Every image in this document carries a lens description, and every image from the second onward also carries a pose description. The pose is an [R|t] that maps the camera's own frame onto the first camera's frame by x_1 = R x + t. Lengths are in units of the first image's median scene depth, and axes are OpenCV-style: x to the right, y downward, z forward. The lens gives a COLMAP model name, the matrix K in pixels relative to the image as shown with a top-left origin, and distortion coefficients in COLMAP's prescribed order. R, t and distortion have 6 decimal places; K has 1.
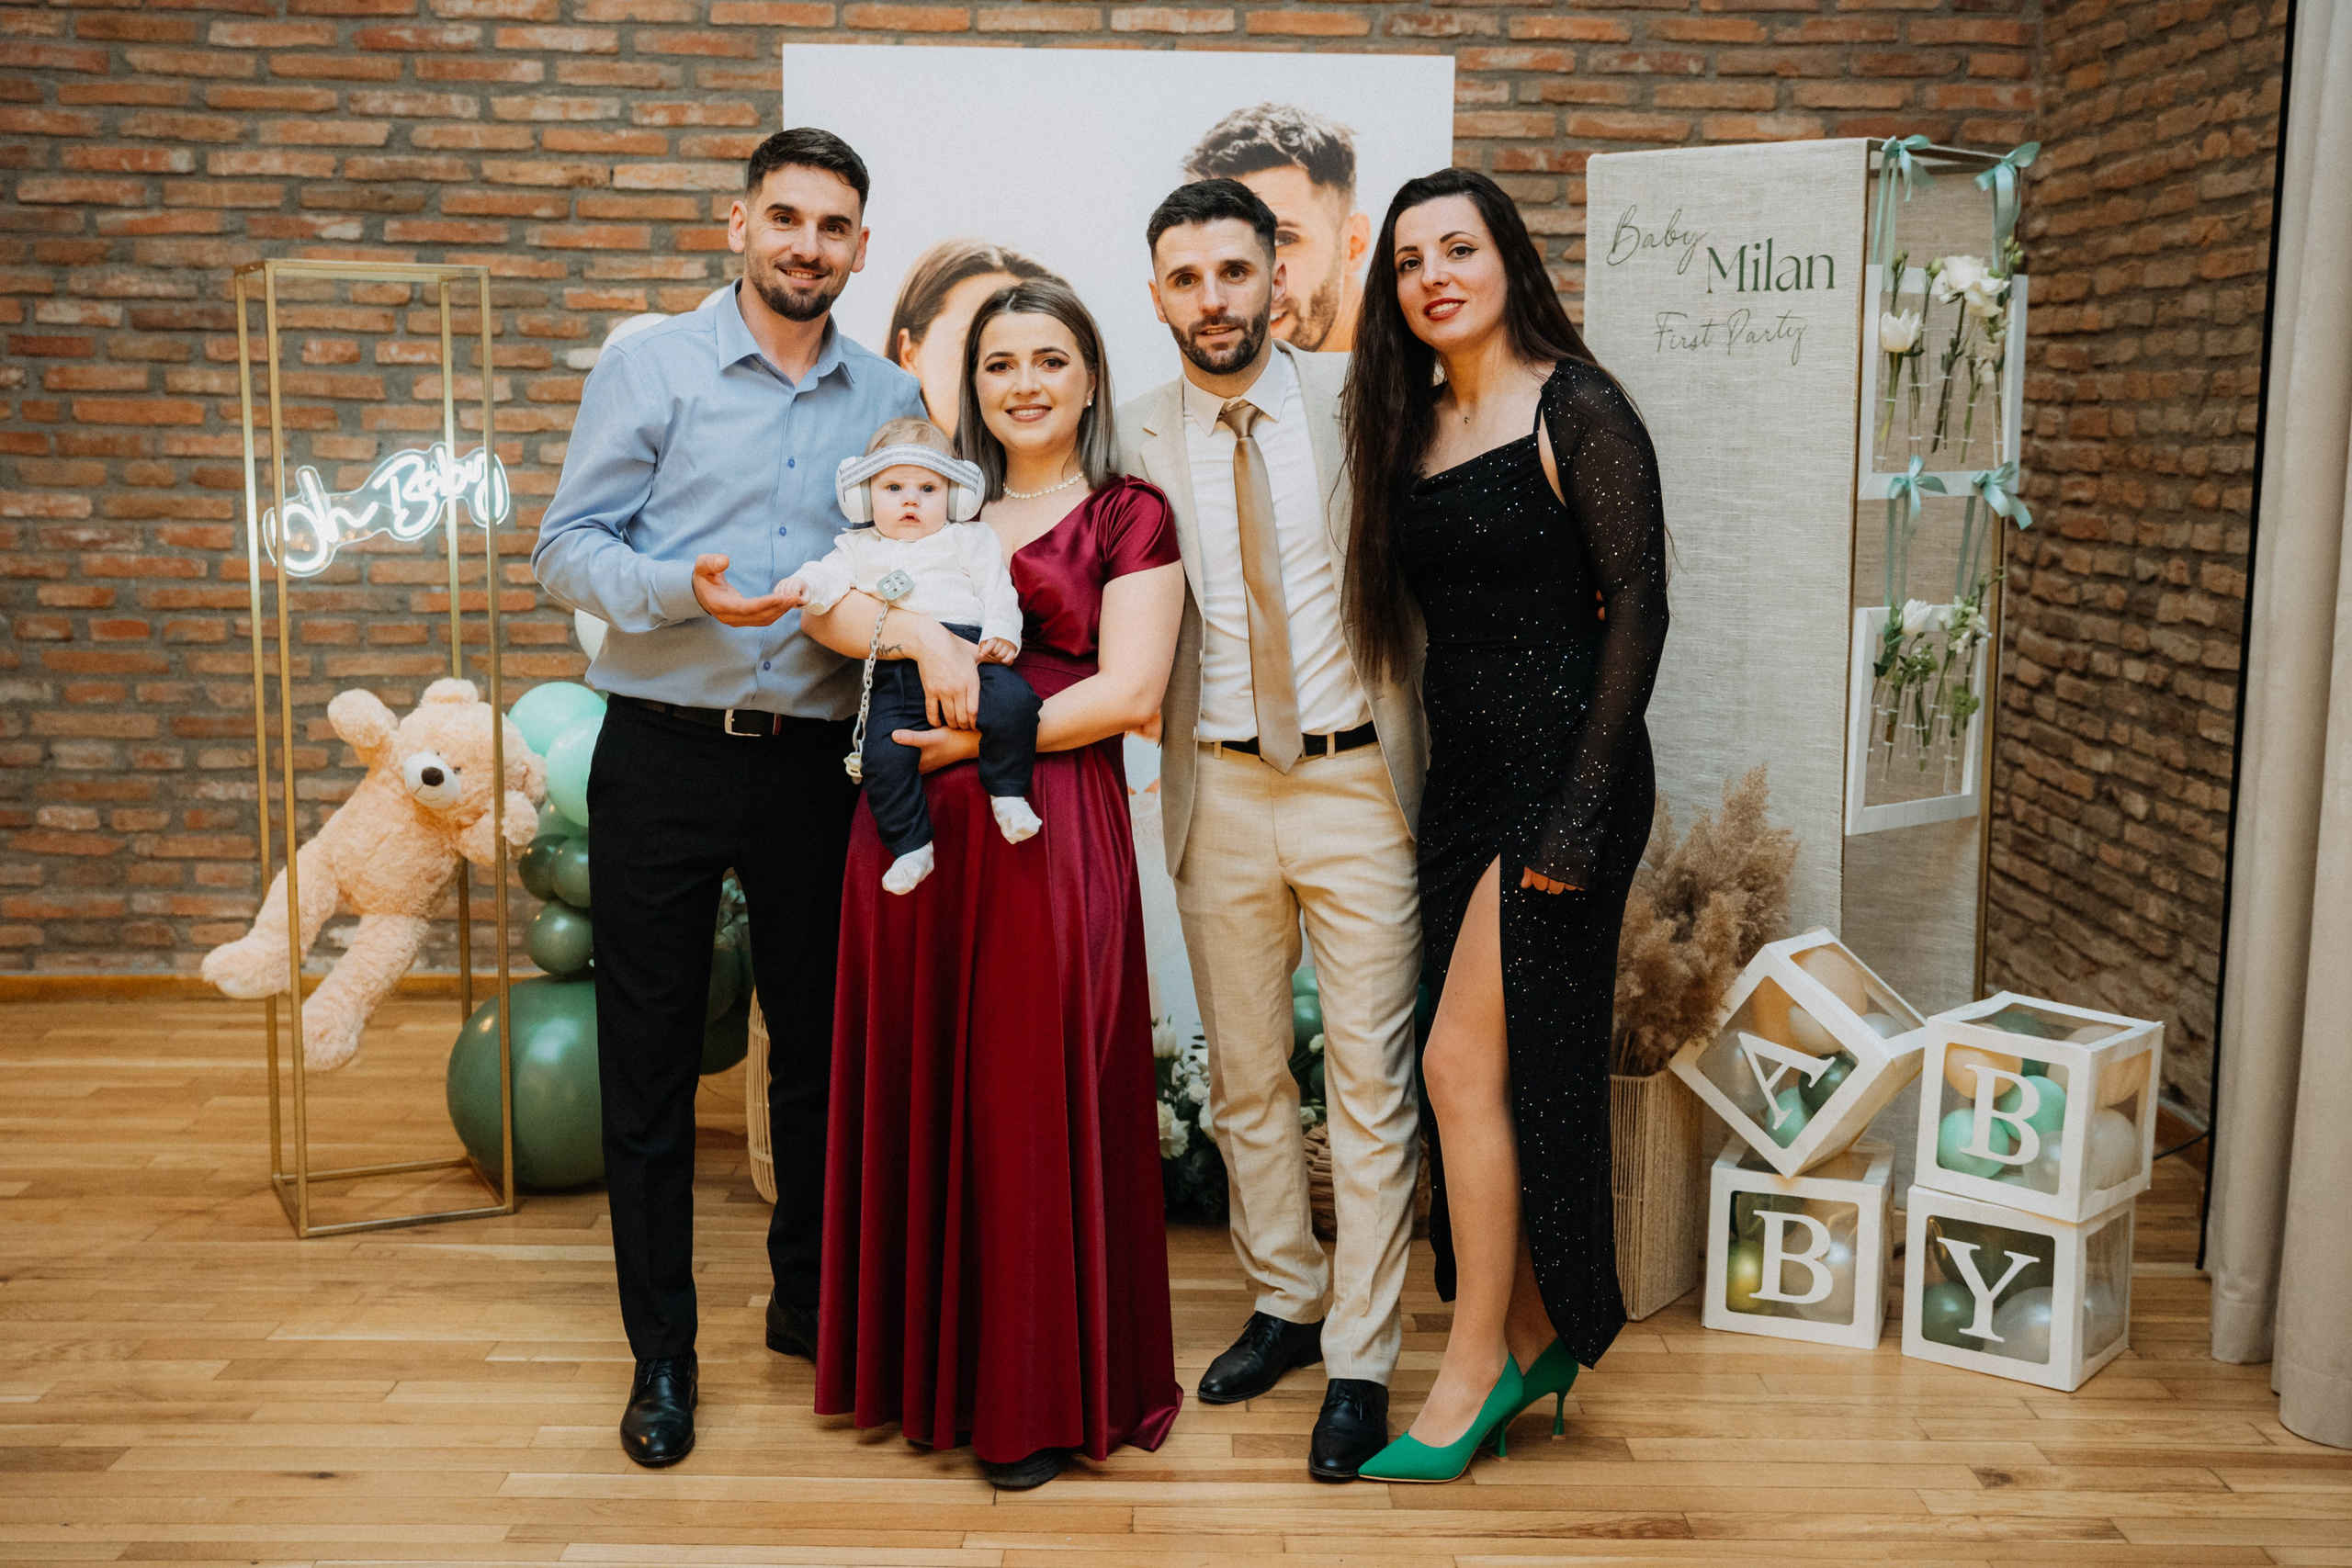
lens RADIAL K [[2639.3, 0, 1177.4], [0, 2639.3, 783.2], [0, 0, 1]] dist [0.001078, 0.128767]
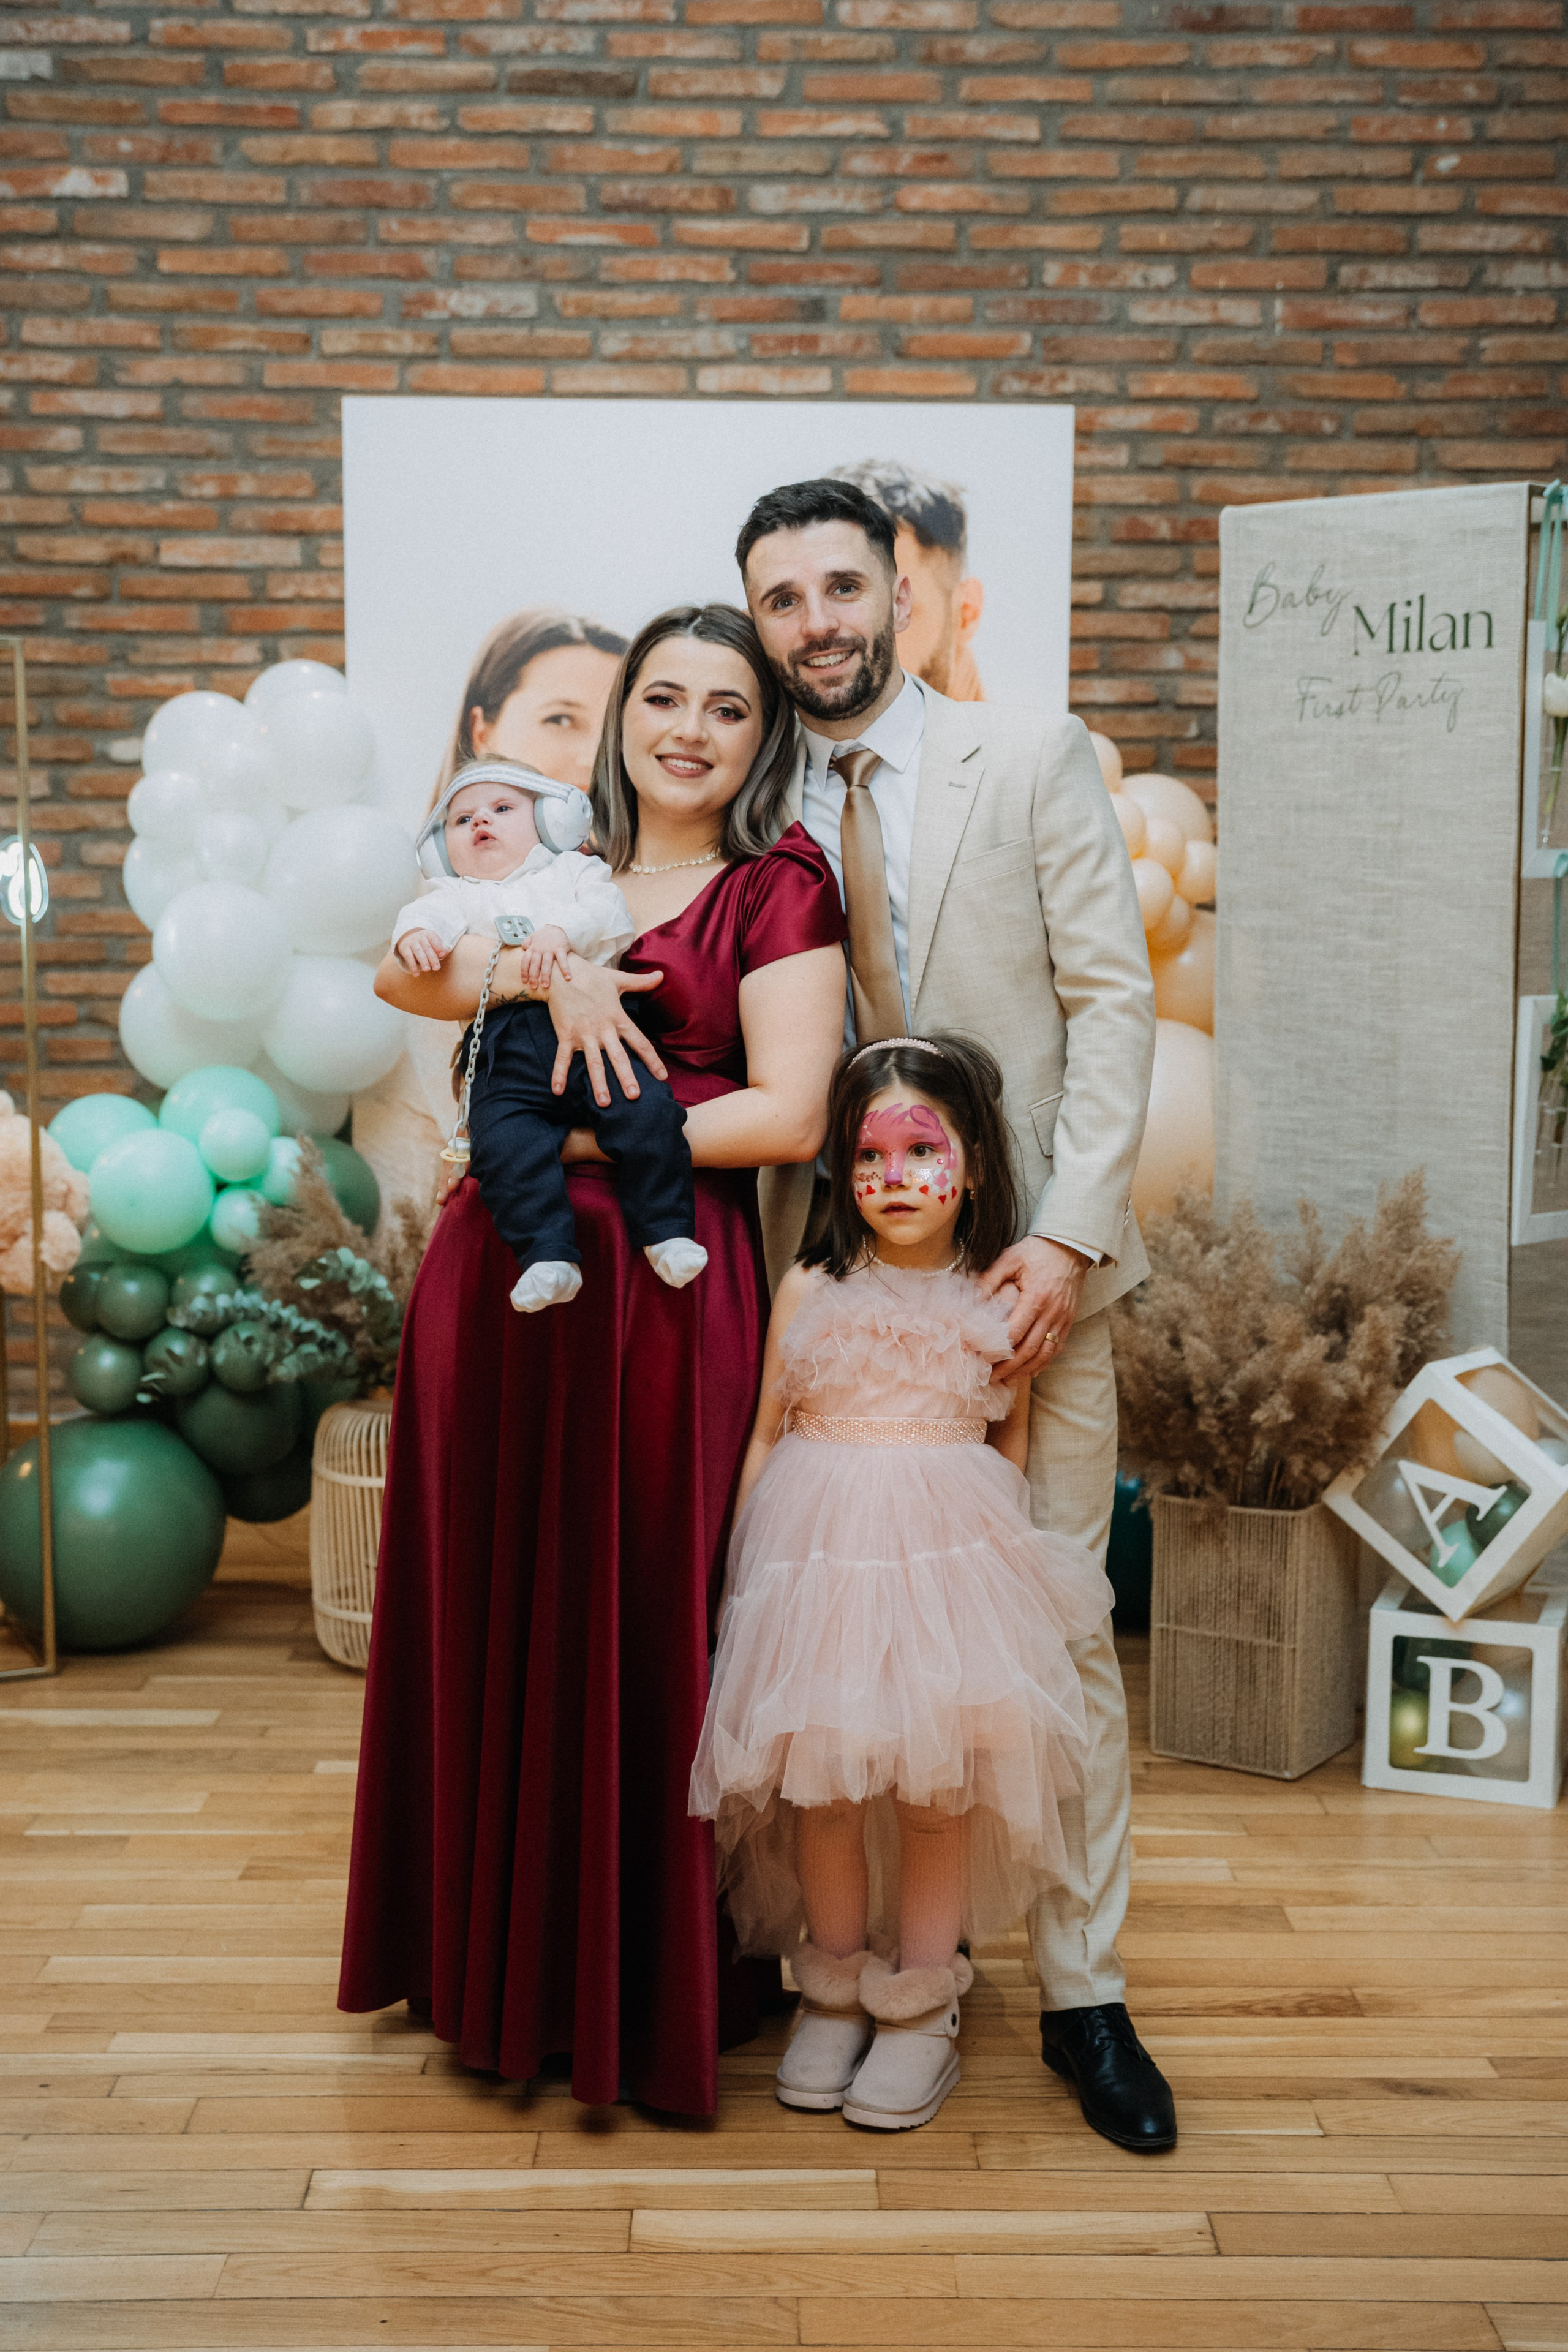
lens RADIAL K [[2817.8, 0, 778.9], [0, 2817.8, 1186.7], [0, 0, 1]] dist [0.032146, 0.064707]
pose [[0.999955, -0.008395, 0.004377, -0.003724], [0.008459, 0.999854, -0.014837, 0.009075], [-0.004252, 0.014874, 0.999880, 0.017715]]
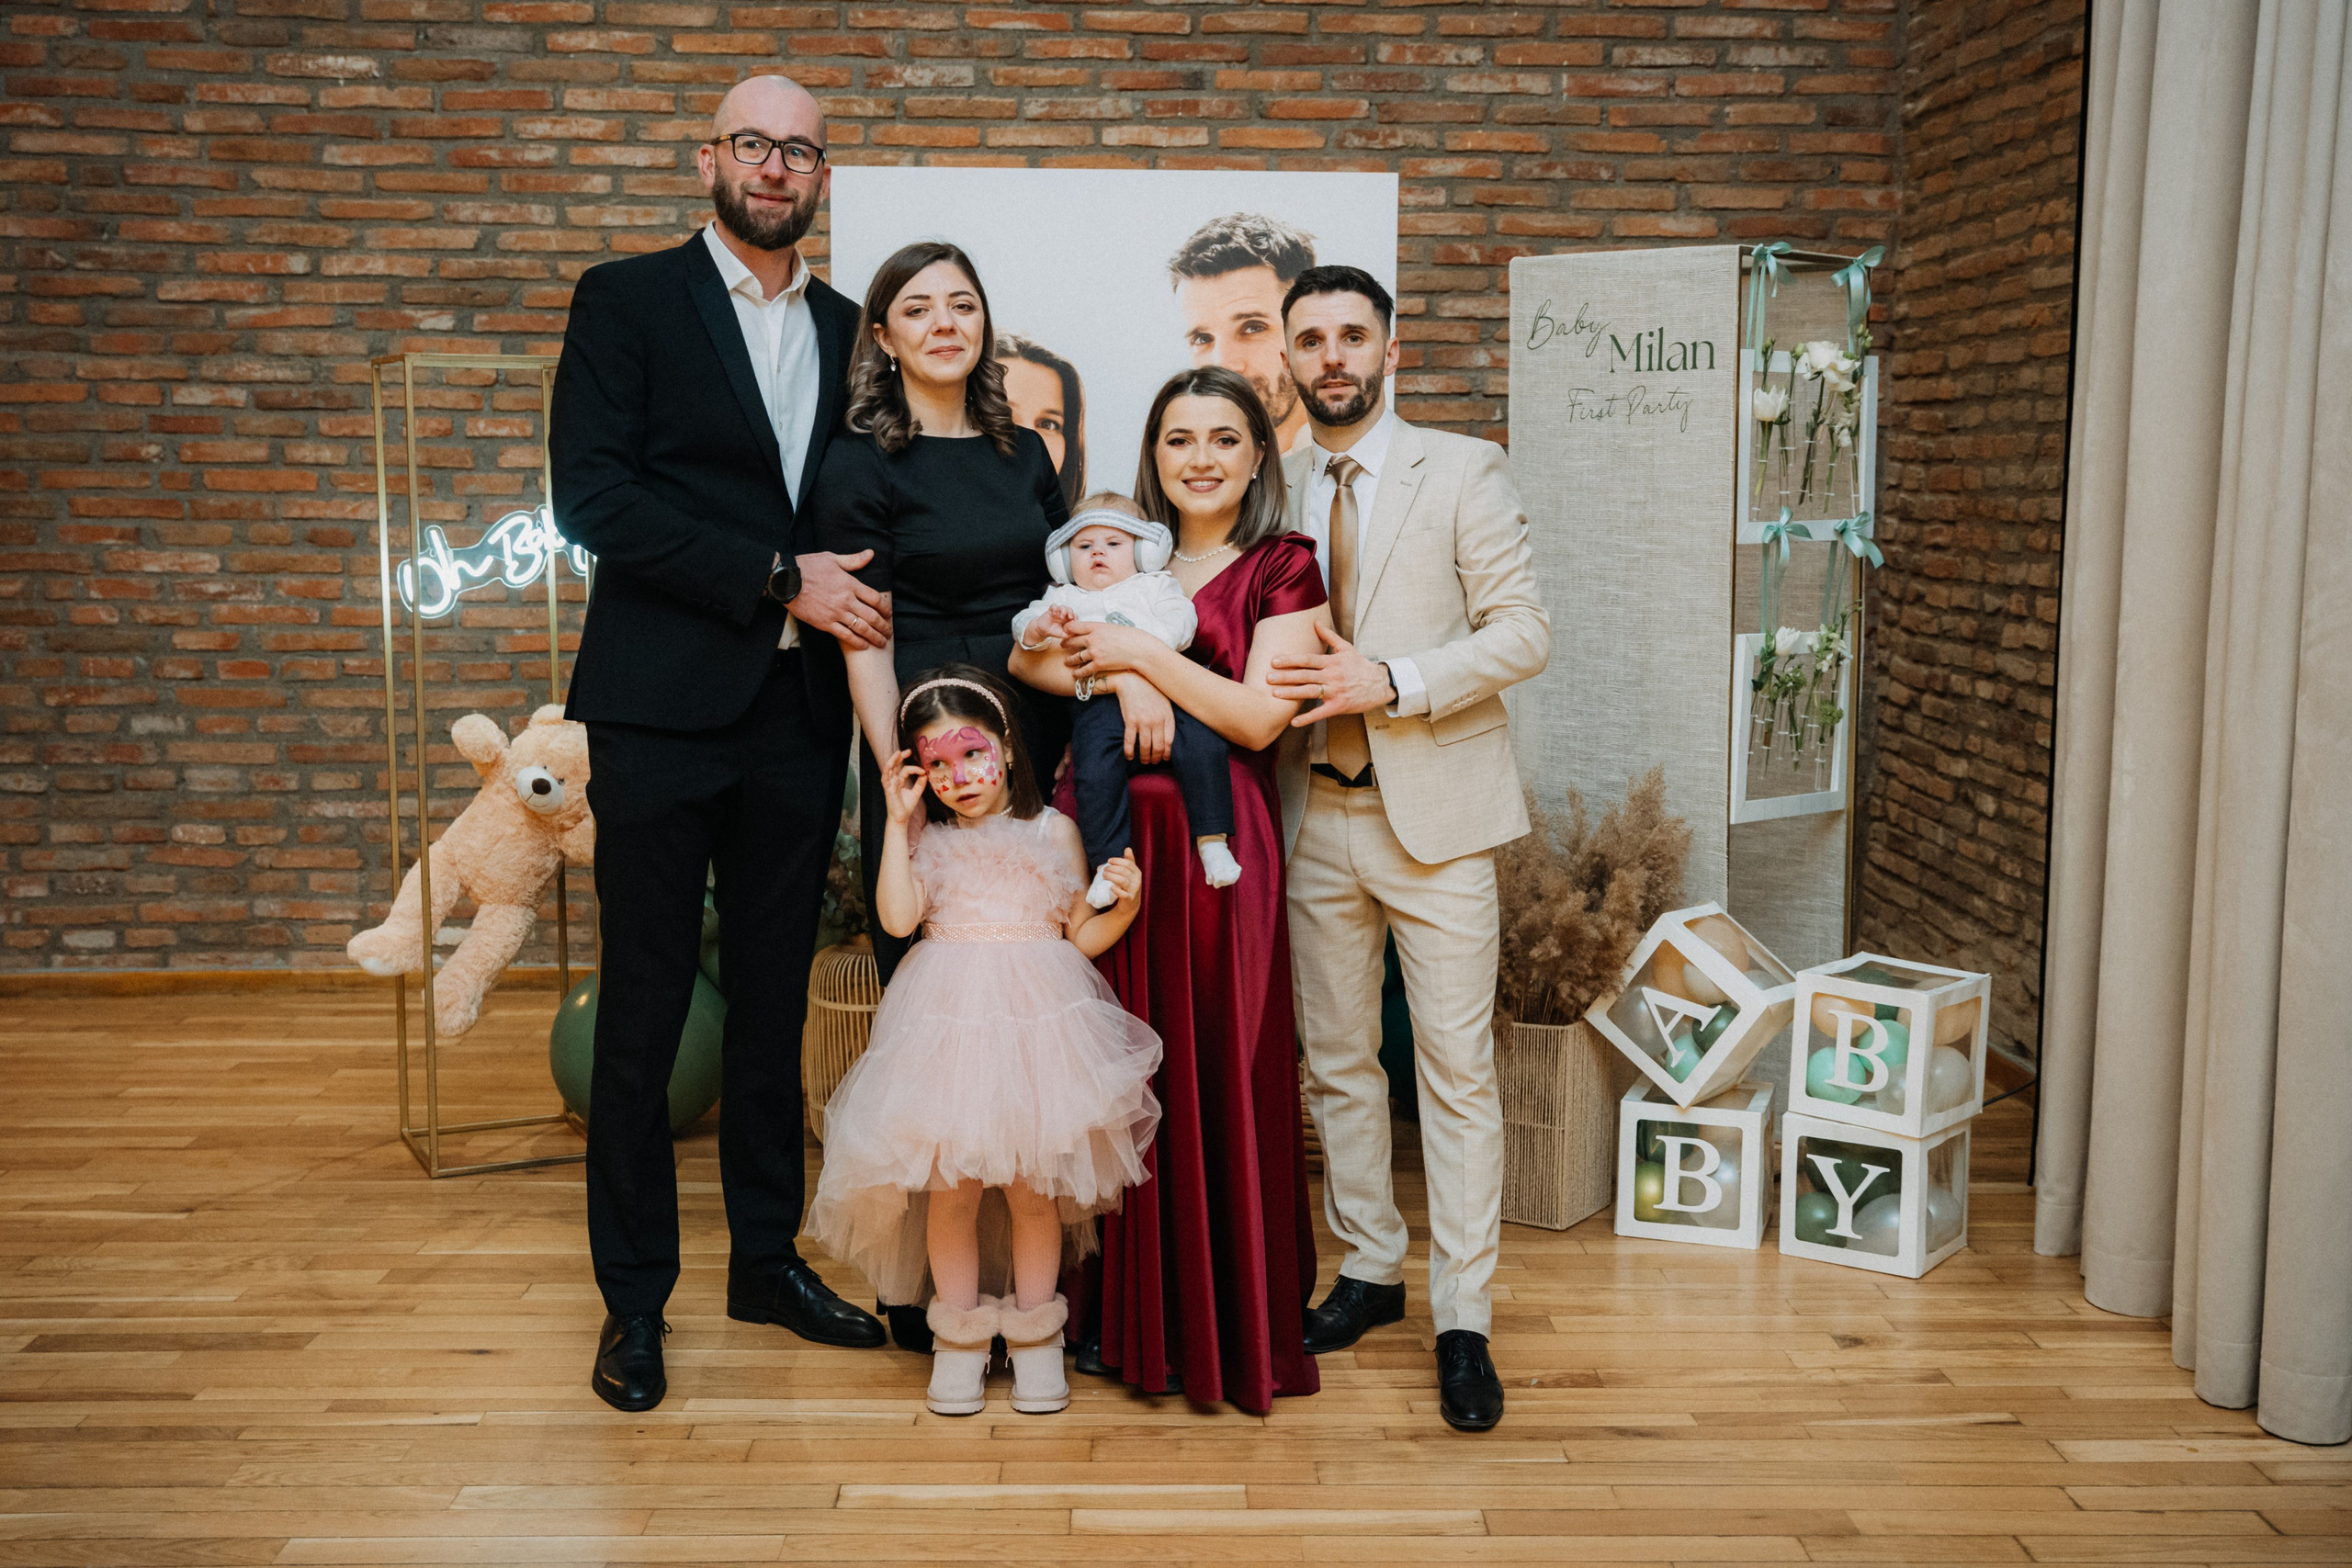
lens RADIAL K [[2479.8, 0, 1176.0], [0, 2479.8, 784.0], [0, 0, 1]] dist [-0.013682, 0.122085]
pose [[0.999897, -0.008378, 0.011684, -0.008626], [0.008544, 0.999862, -0.014243, 0.011901], [-0.011563, 0.014341, 0.999830, -0.092503]]
